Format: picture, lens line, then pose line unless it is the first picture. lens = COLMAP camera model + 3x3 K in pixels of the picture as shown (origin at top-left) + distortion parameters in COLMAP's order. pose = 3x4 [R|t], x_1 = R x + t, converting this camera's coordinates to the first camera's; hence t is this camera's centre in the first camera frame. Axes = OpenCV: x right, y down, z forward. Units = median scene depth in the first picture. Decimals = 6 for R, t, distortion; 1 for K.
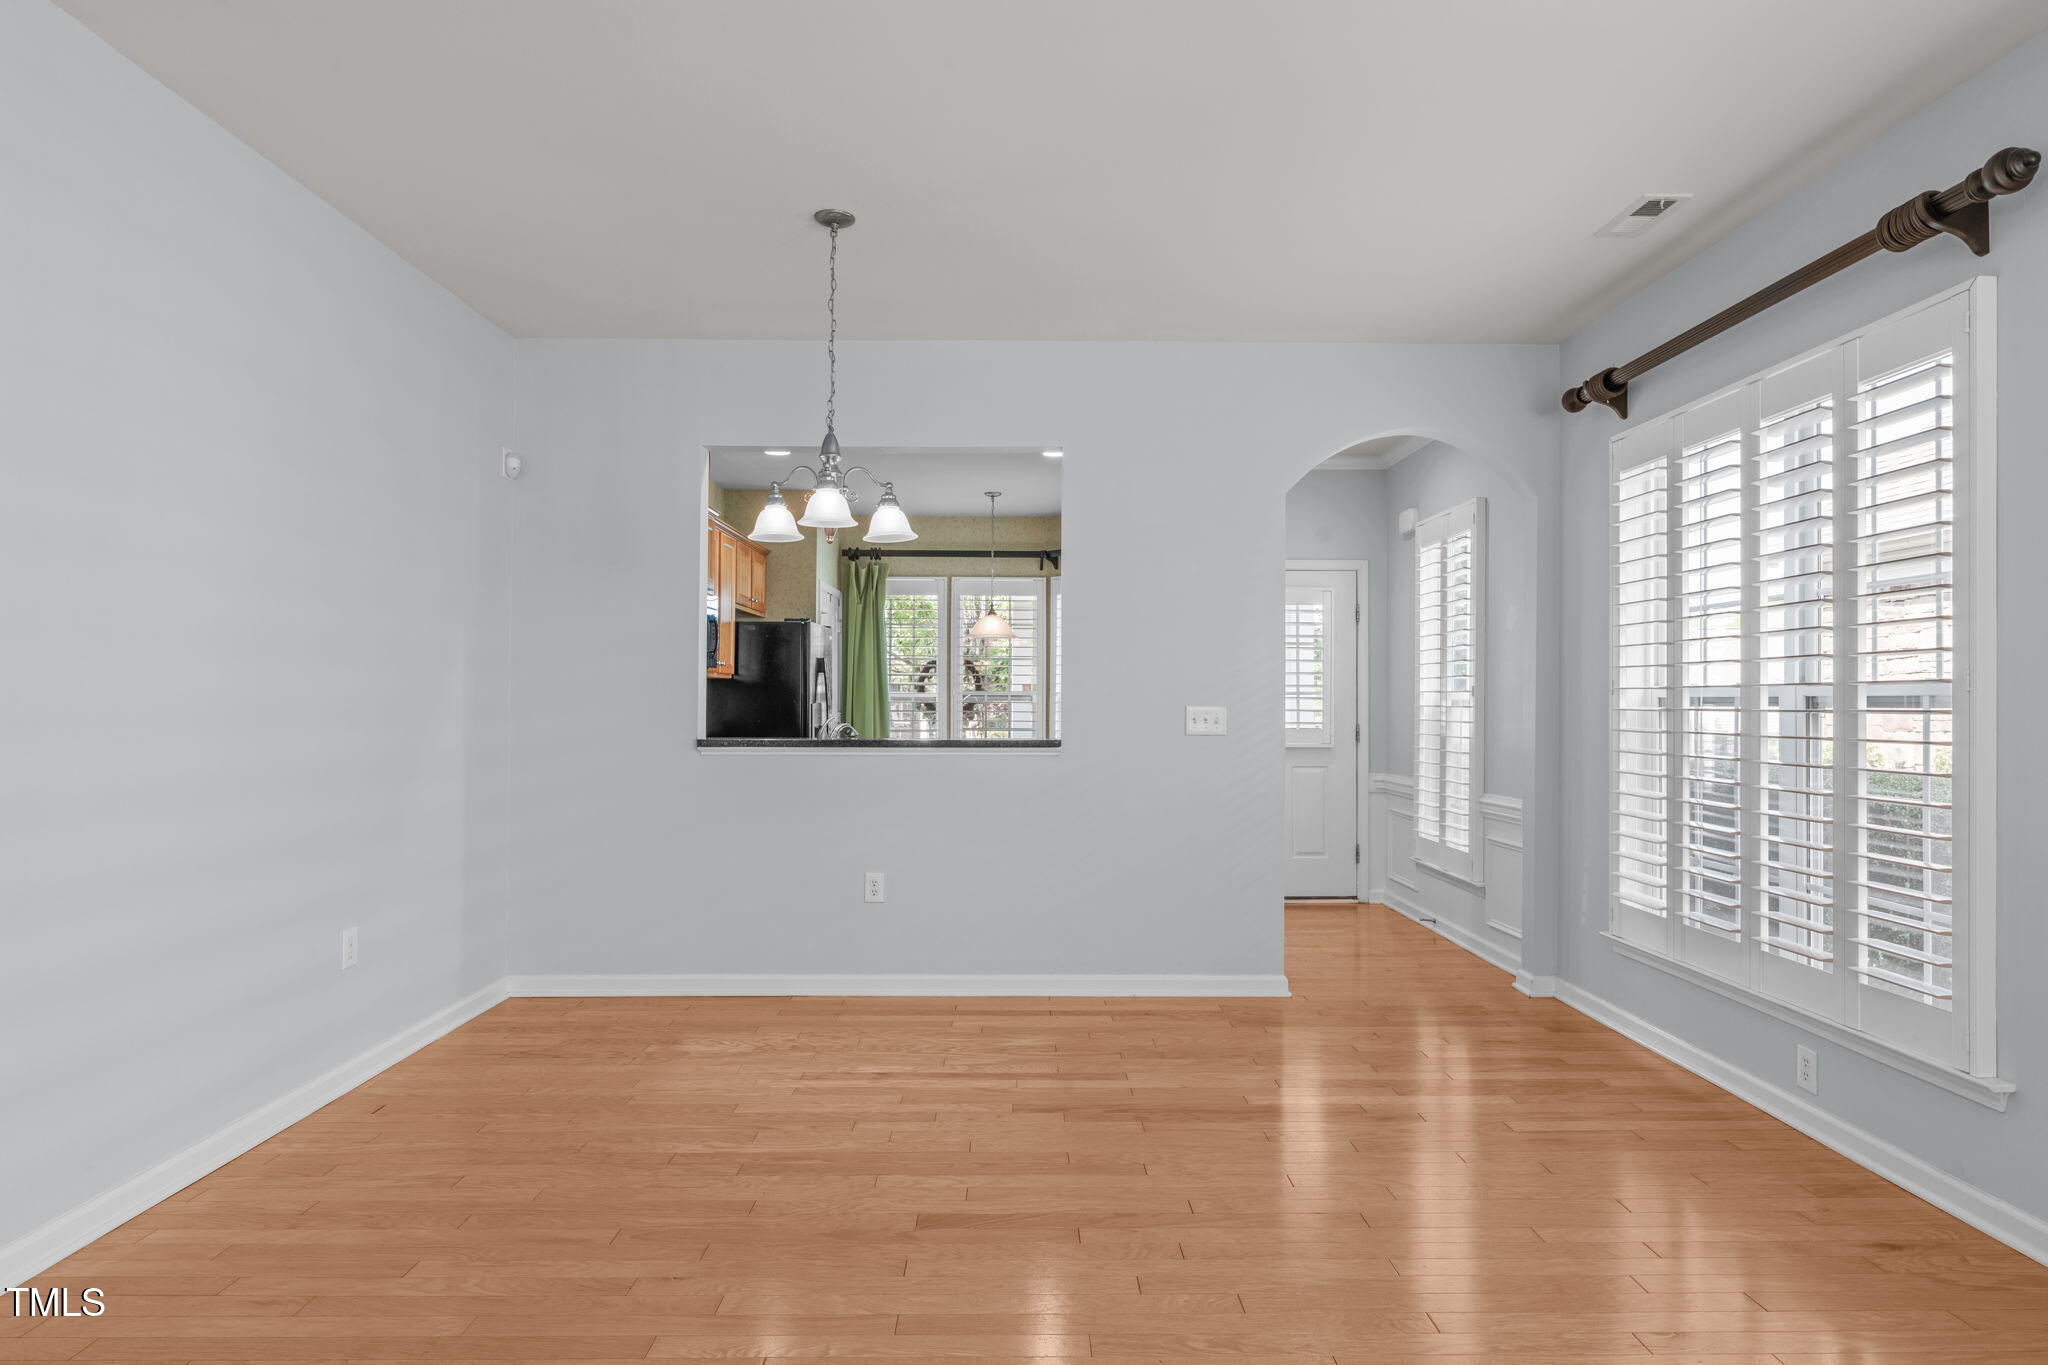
lens RADIAL K [[1144.5, 0, 1037.3], [0, 1144.5, 685.6], [0, 0, 1]] dist [-0.001798, 0.000424]
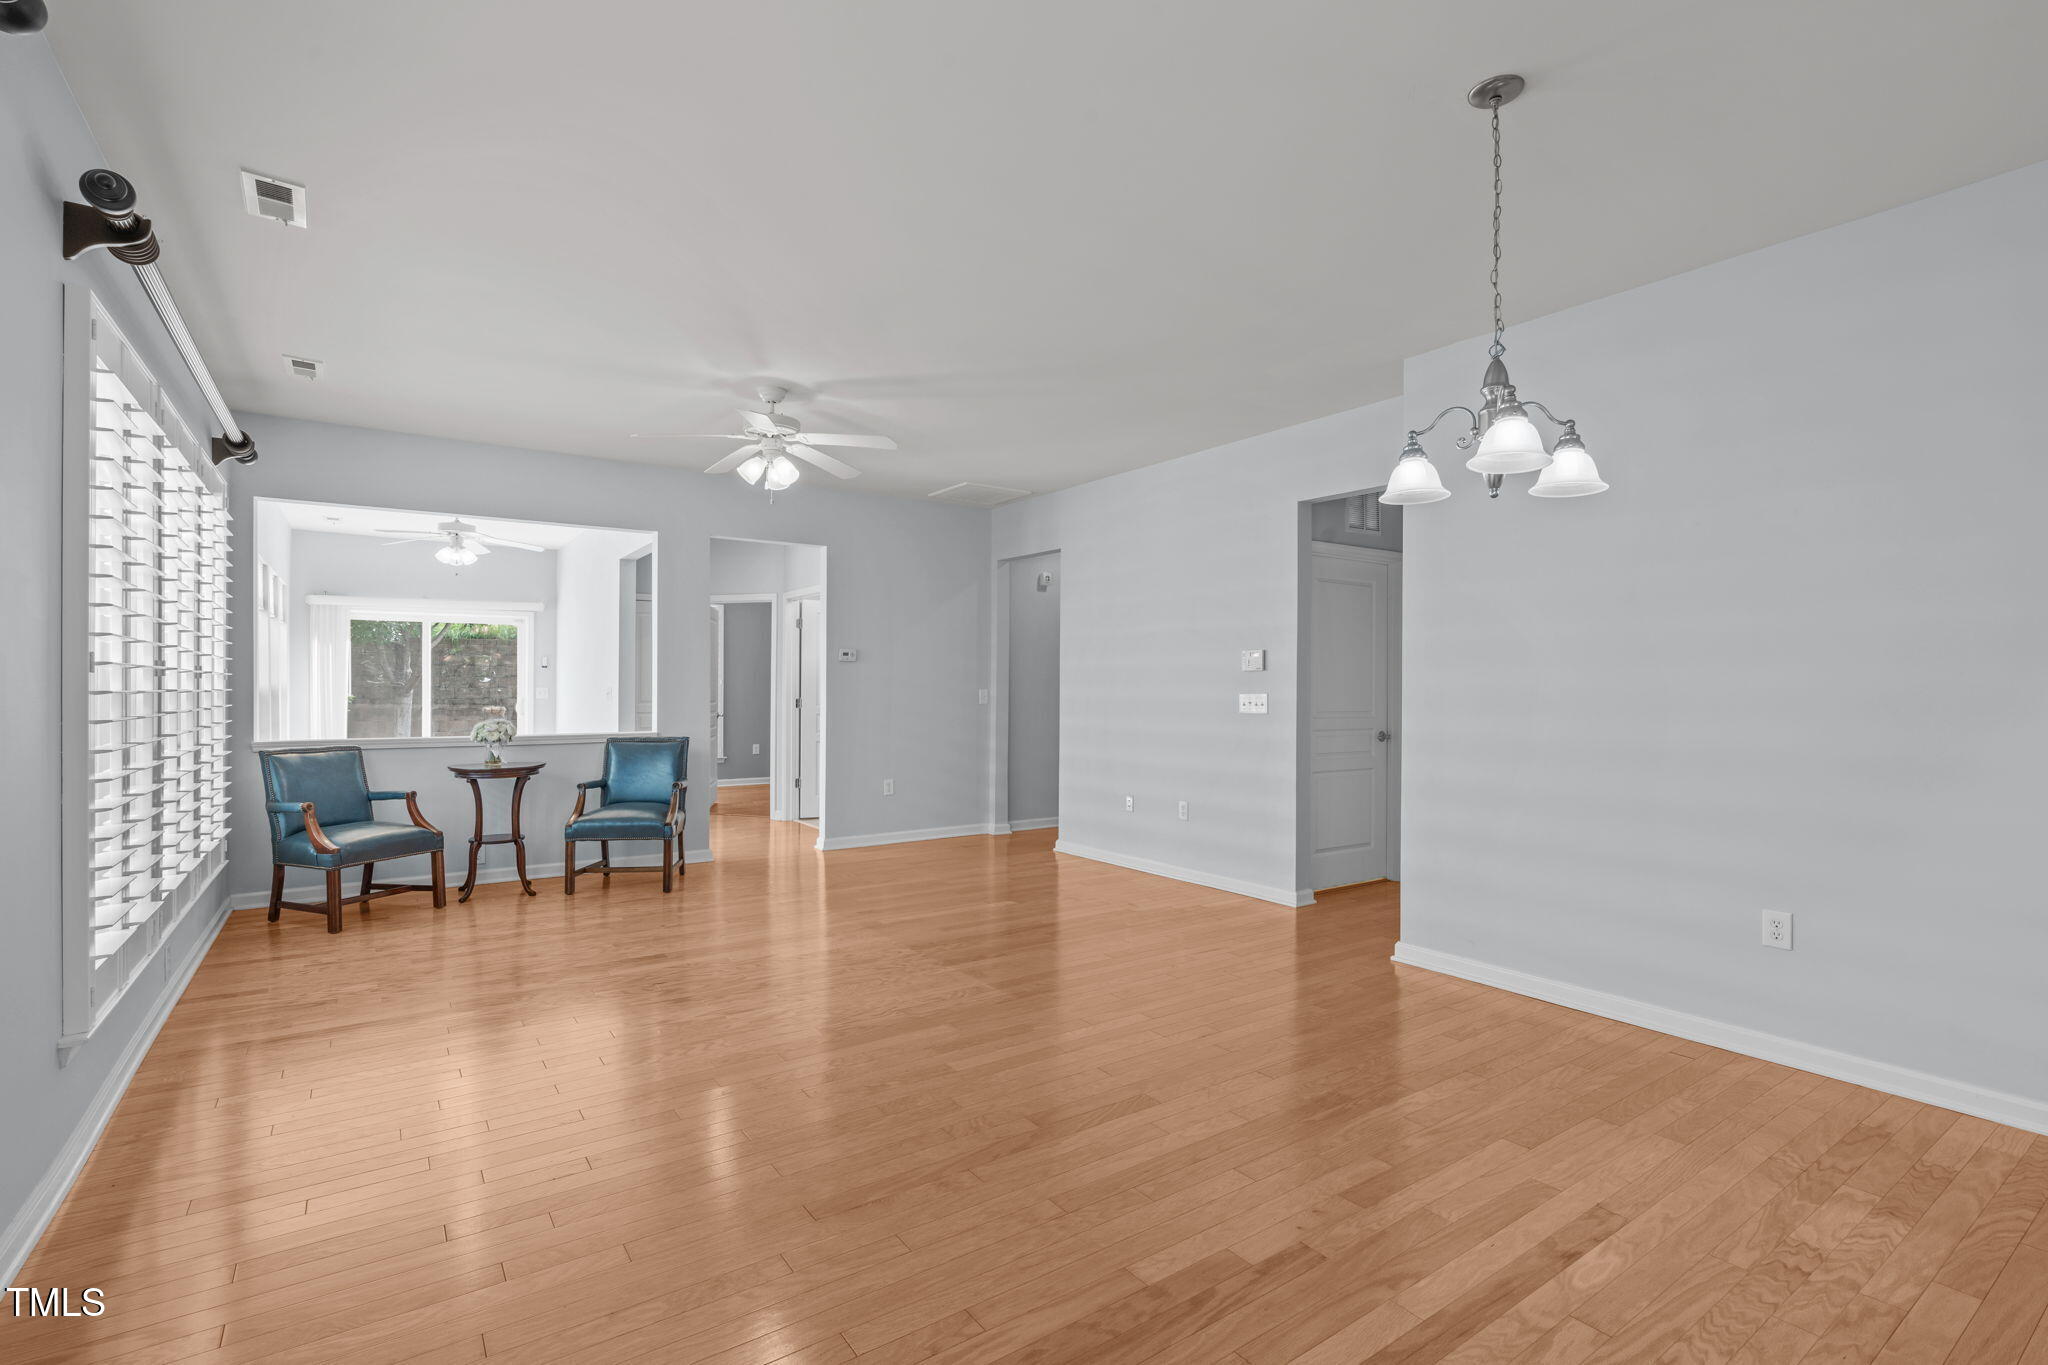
lens RADIAL K [[911.0, 0, 1034.2], [0, 911.0, 693.9], [0, 0, 1]] dist [0.000309, 0.000148]
pose [[-0.821034, -0.005933, -0.570848, 0.325181], [0.000243, 0.999942, -0.010742, 0.019788], [0.570879, -0.008958, -0.820985, 0.991949]]
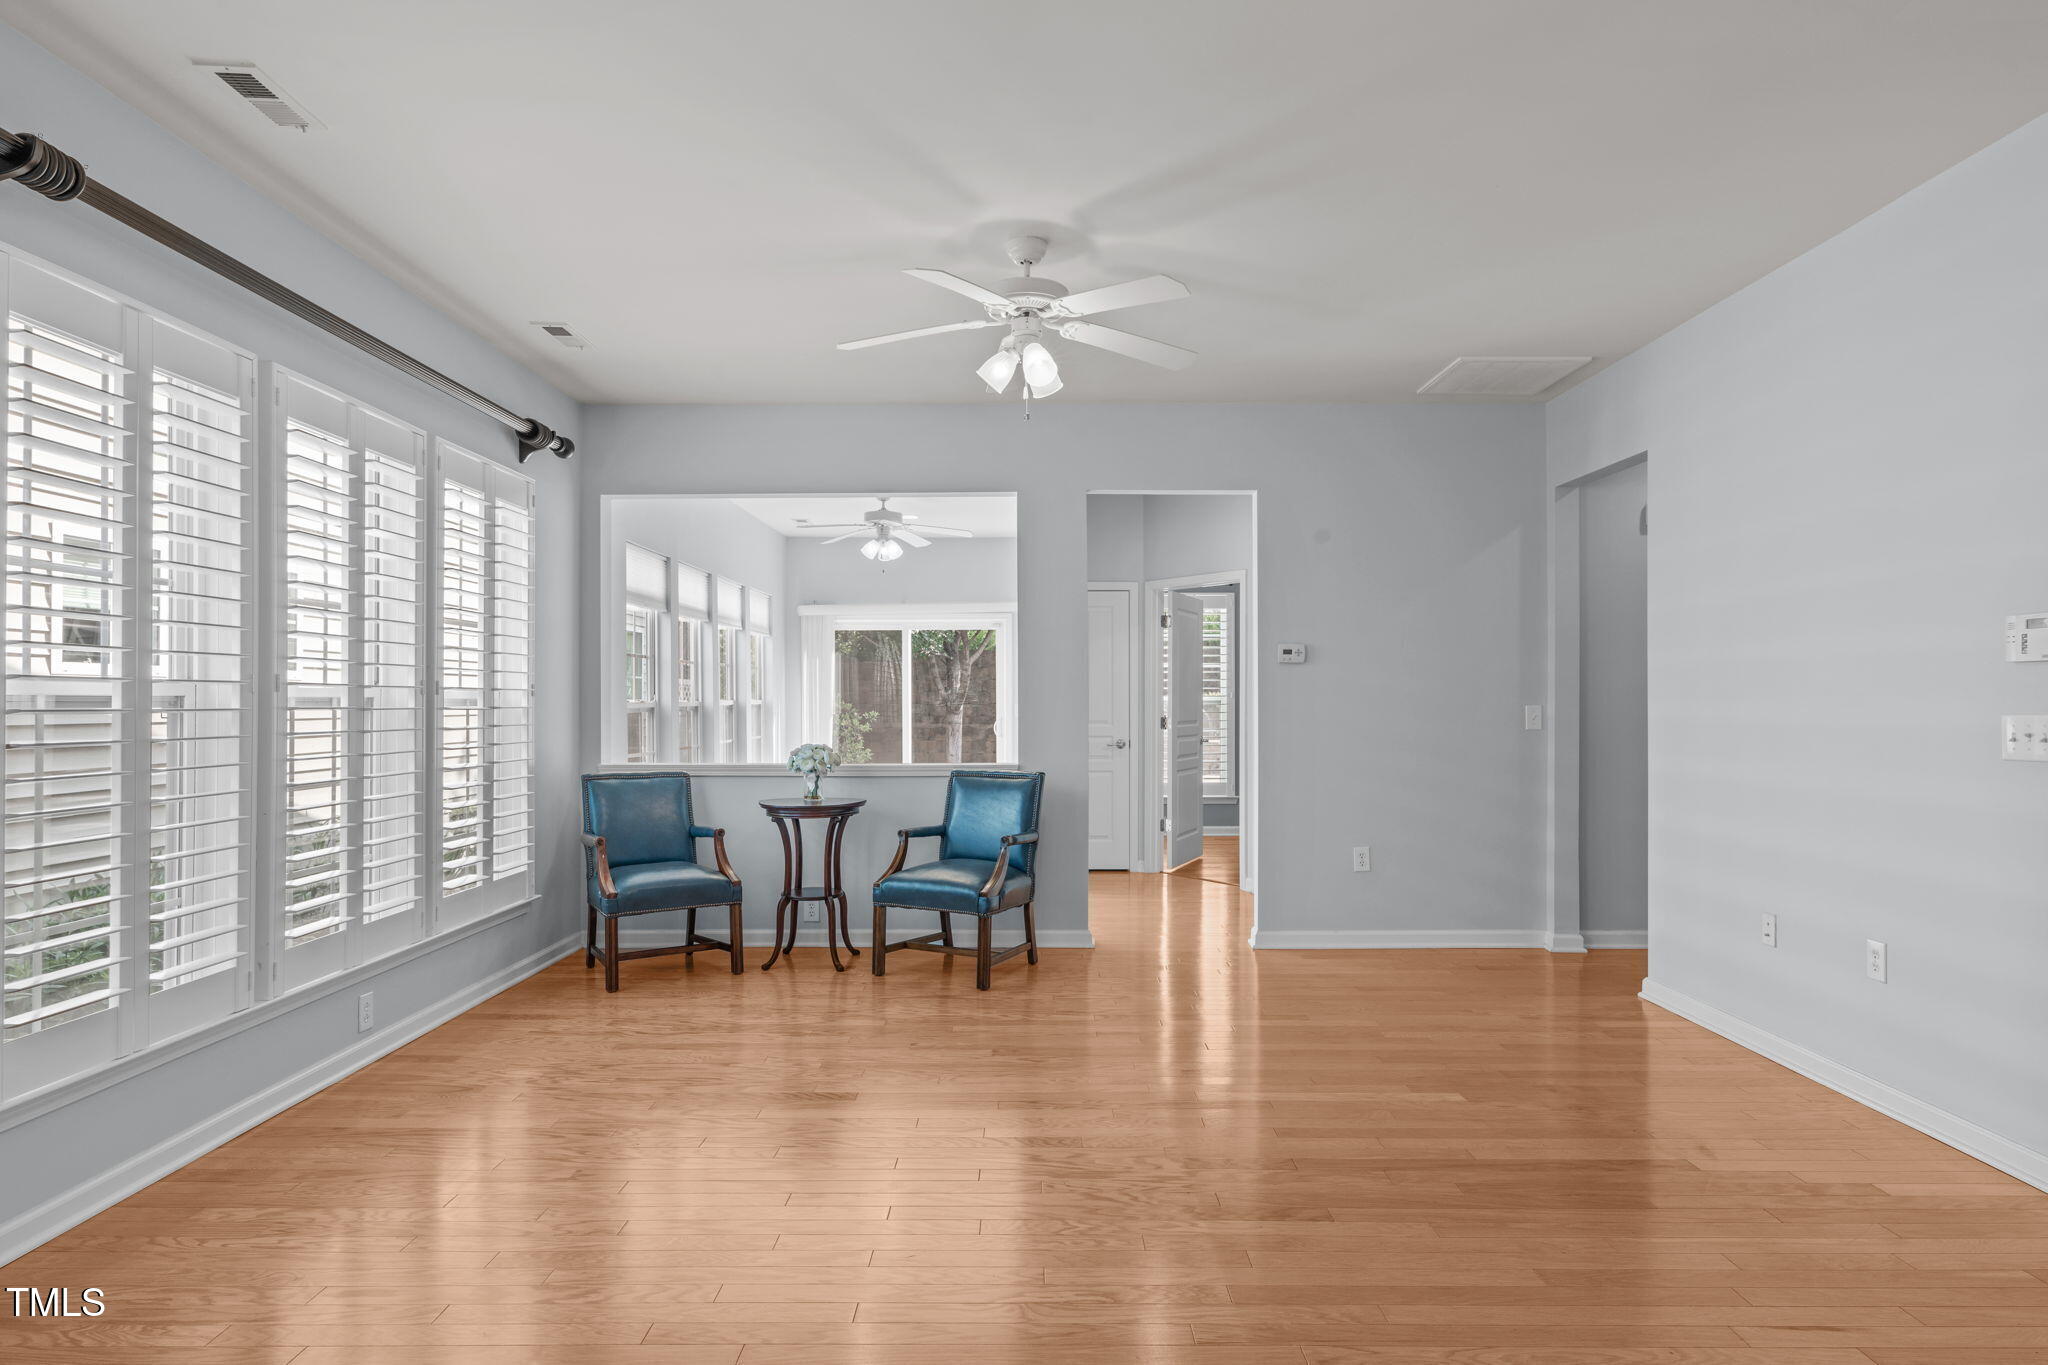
lens RADIAL K [[1154.8, 0, 1069.8], [0, 1154.8, 704.7], [0, 0, 1]] dist [-0.000824, 0.000008]
pose [[-0.999881, -0.007063, -0.013682, -0.012205], [-0.006882, 0.999889, -0.013221, 0.013396], [0.013774, -0.013126, -0.999819, 0.832531]]
